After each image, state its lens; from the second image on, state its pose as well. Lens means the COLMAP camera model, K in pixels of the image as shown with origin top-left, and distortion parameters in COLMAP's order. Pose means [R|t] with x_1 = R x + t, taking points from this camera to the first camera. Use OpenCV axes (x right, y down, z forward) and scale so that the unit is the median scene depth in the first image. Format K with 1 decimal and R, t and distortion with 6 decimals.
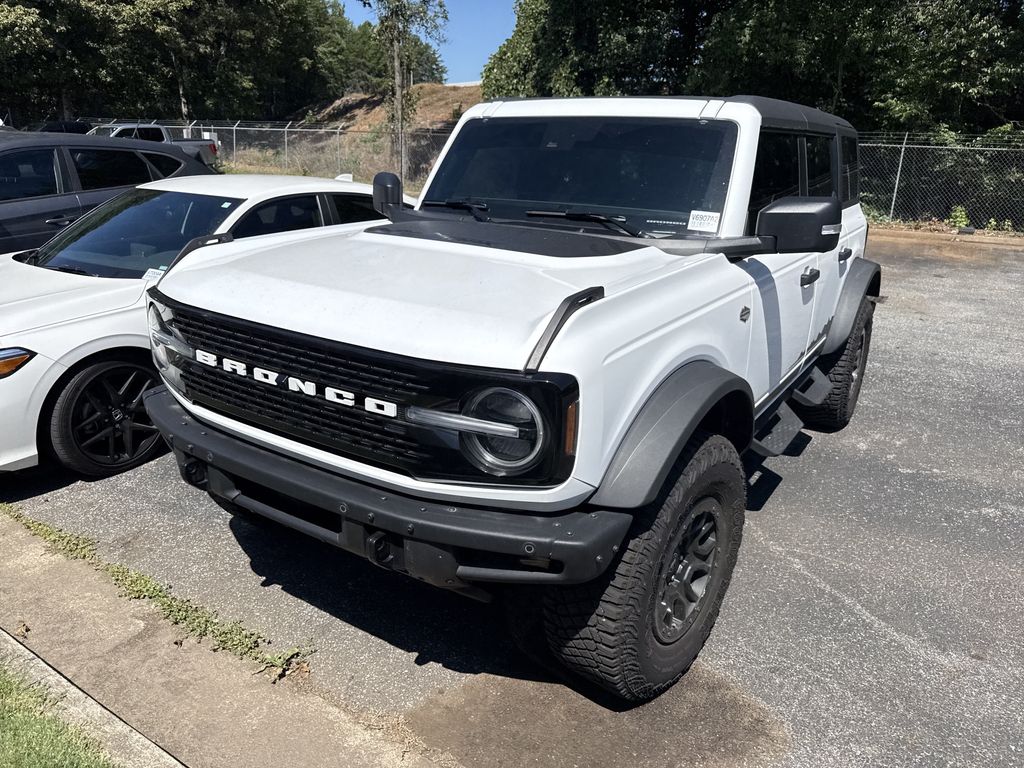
lens RADIAL K [[732.3, 0, 510.0], [0, 732.3, 378.6], [0, 0, 1]] dist [0.024008, -0.032989]
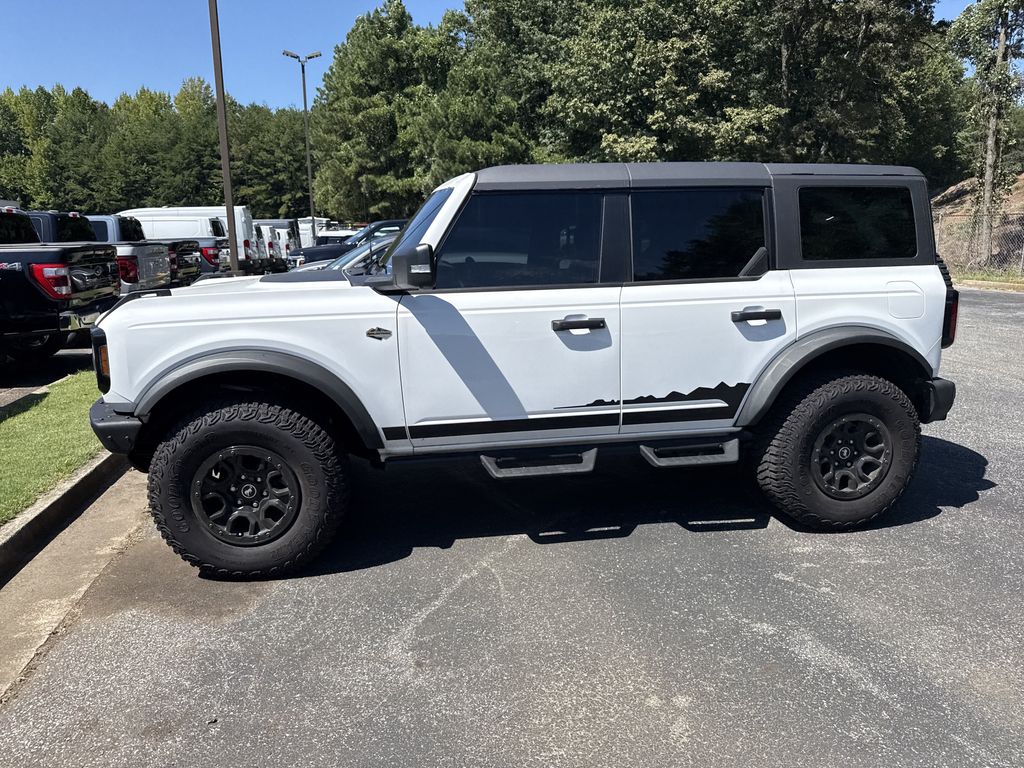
lens RADIAL K [[732.3, 0, 507.8], [0, 732.3, 366.0], [0, 0, 1]] dist [0.024008, -0.032989]
pose [[0.692831, 0.089692, -0.715500, 1.269669], [-0.187417, 0.980533, -0.058564, 0.000805], [0.696318, 0.174672, 0.696154, 0.251401]]
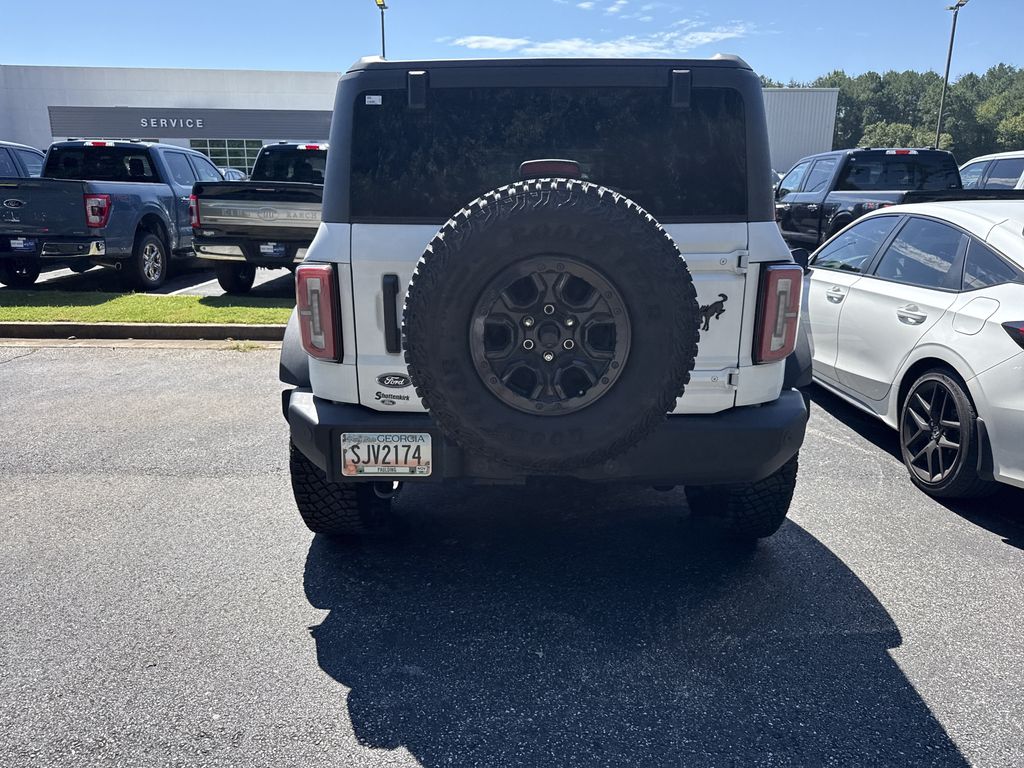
lens RADIAL K [[732.3, 0, 505.4], [0, 732.3, 377.4], [0, 0, 1]] dist [0.024008, -0.032989]
pose [[-0.849955, 0.101693, -0.516948, 1.102230], [-0.180527, 0.865582, 0.467095, -0.697688], [0.494961, 0.490332, -0.717348, 2.542918]]
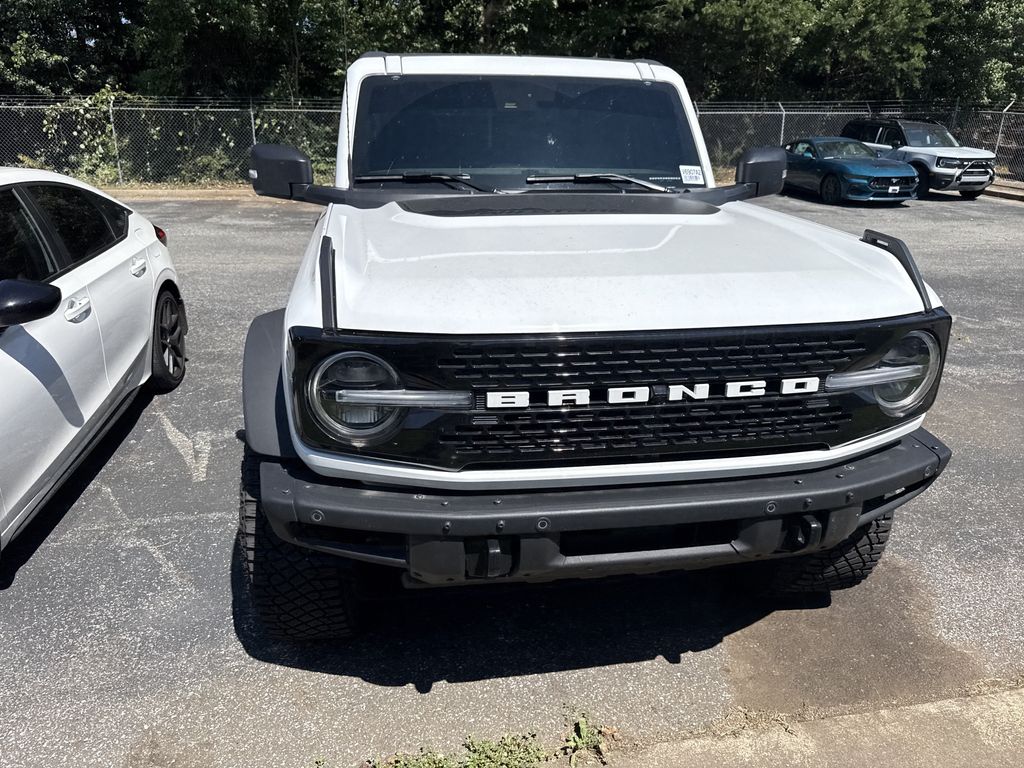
lens RADIAL K [[732.3, 0, 504.4], [0, 732.3, 384.4], [0, 0, 1]] dist [0.024008, -0.032989]
pose [[0.729759, -0.247565, 0.637310, -0.676628], [0.219002, 0.967669, 0.125122, -0.104208], [-0.647681, 0.048263, 0.760382, 0.346662]]
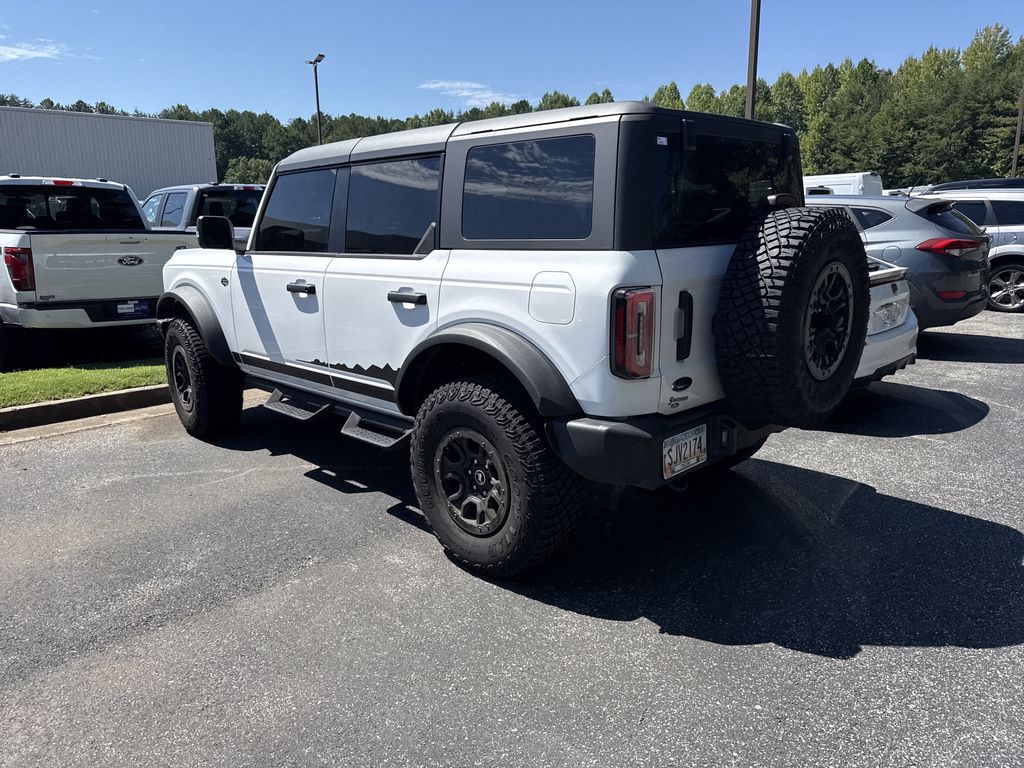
lens RADIAL K [[732.3, 0, 506.4], [0, 732.3, 368.8], [0, 0, 1]] dist [0.024008, -0.032989]
pose [[-0.204938, 0.174699, -0.963058, 1.754030], [-0.282742, 0.931428, 0.229129, -0.446993], [0.937047, 0.319254, -0.141490, 1.777370]]
